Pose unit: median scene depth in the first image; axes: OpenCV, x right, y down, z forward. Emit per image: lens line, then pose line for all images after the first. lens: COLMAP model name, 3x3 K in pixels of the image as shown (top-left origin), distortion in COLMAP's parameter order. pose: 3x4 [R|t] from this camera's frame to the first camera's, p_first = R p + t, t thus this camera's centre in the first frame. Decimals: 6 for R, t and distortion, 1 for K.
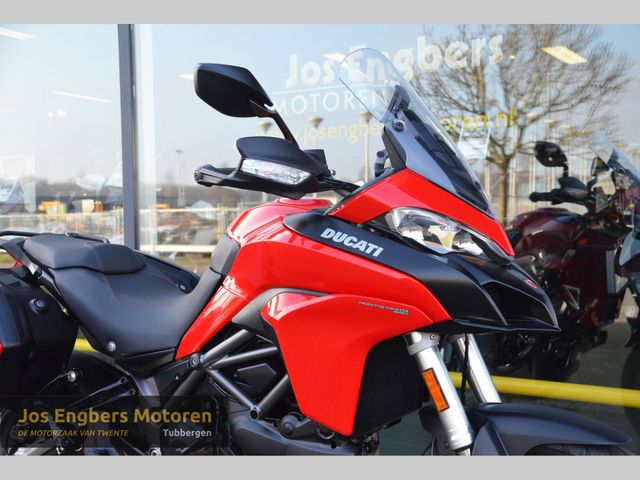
lens RADIAL K [[822.1, 0, 333.3], [0, 822.1, 241.9], [0, 0, 1]] dist [0.045353, 0.033098]
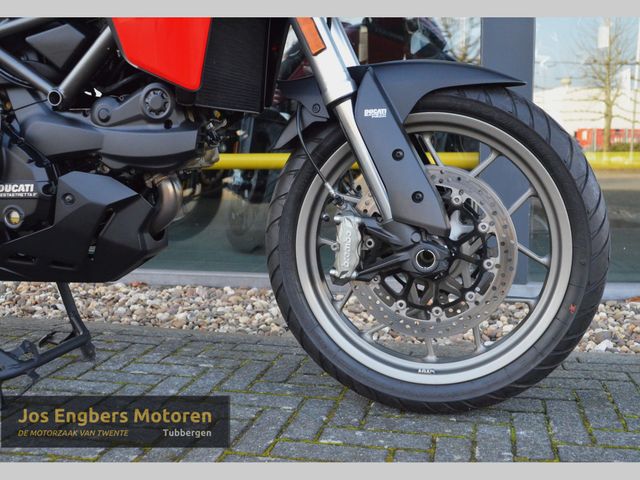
lens RADIAL K [[699.0, 0, 356.1], [0, 699.0, 247.4], [0, 0, 1]] dist [-0.131394, 0.248621]
pose [[0.937858, -0.043743, 0.344252, -0.060017], [-0.001724, 0.991424, 0.130674, 0.264564], [-0.347016, -0.123147, 0.929739, 0.304834]]
